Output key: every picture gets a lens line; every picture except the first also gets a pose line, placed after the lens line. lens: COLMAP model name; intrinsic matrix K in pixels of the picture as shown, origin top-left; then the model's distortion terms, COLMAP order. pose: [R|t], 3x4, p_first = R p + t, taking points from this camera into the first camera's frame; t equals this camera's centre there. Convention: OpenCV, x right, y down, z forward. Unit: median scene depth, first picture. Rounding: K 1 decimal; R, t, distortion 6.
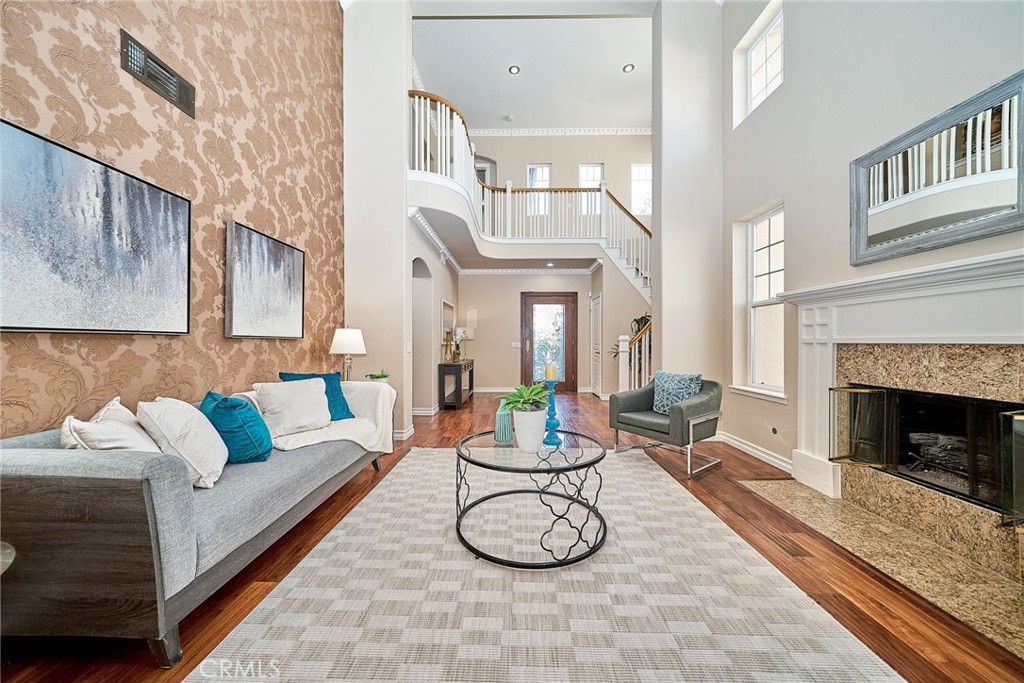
lens RADIAL K [[344.5, 0, 509.6], [0, 344.5, 345.9], [0, 0, 1]] dist [0.000636, -0.000129]
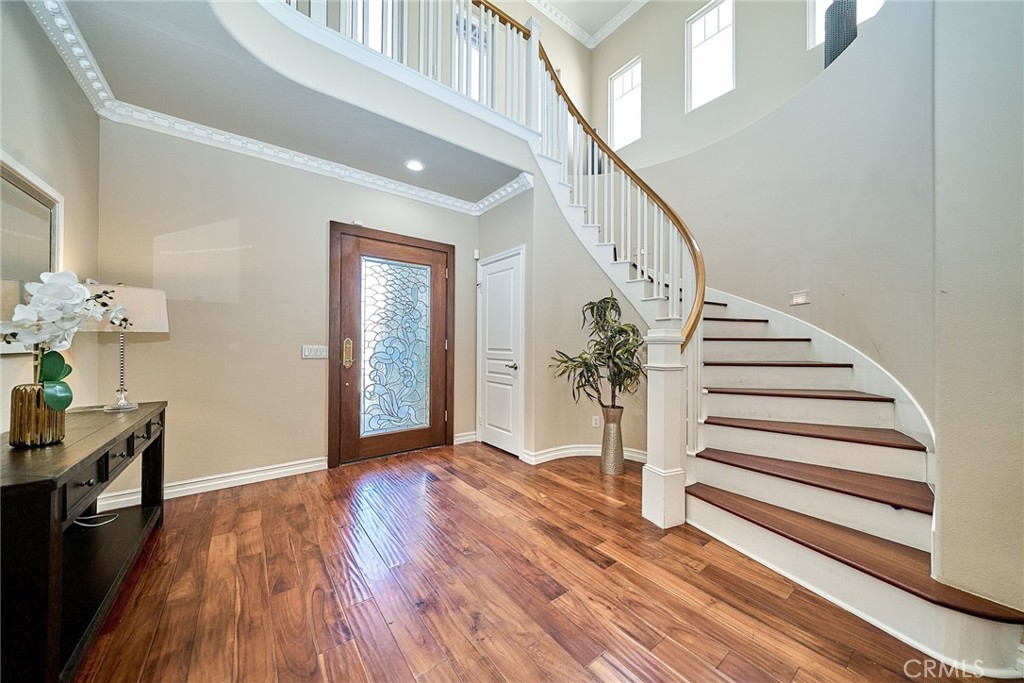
lens RADIAL K [[351.8, 0, 508.0], [0, 351.8, 341.6], [0, 0, 1]] dist [0.001107, -0.000084]
pose [[0.790059, 0.005367, 0.613007, -0.130473], [0.003802, 0.999900, -0.013655, -0.019978], [-0.613019, 0.013119, 0.789959, 1.298440]]
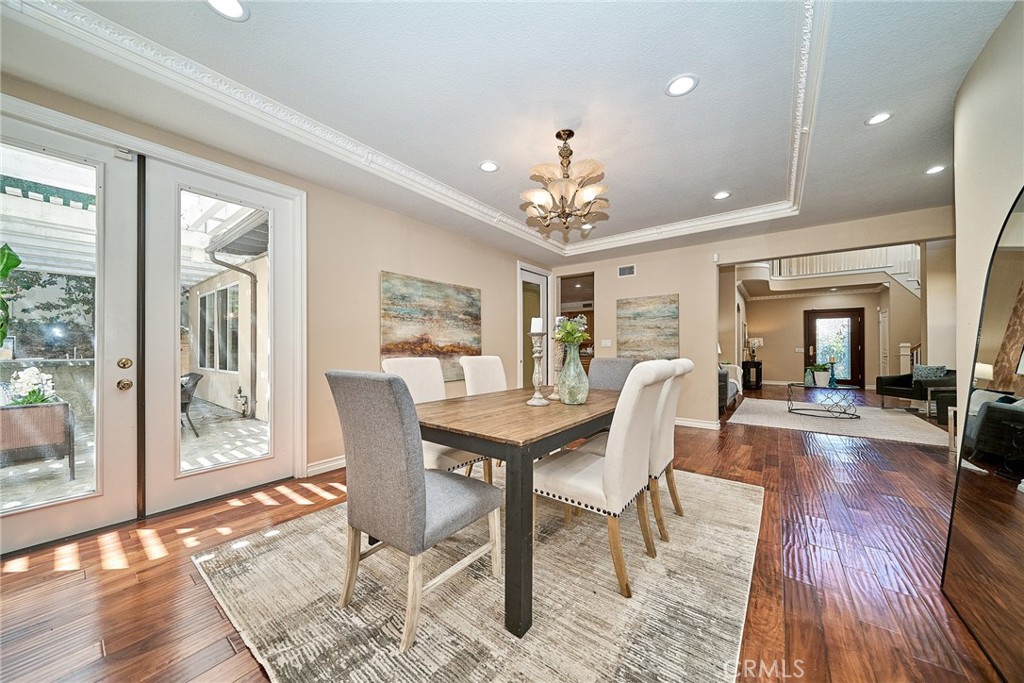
lens RADIAL K [[351.8, 0, 508.0], [0, 351.8, 341.6], [0, 0, 1]] dist [0.001107, -0.000084]
pose [[0.798201, -0.011753, -0.602276, -0.146721], [-0.006253, 0.999594, -0.027793, 0.021704], [0.602359, 0.025950, 0.797804, -1.837041]]
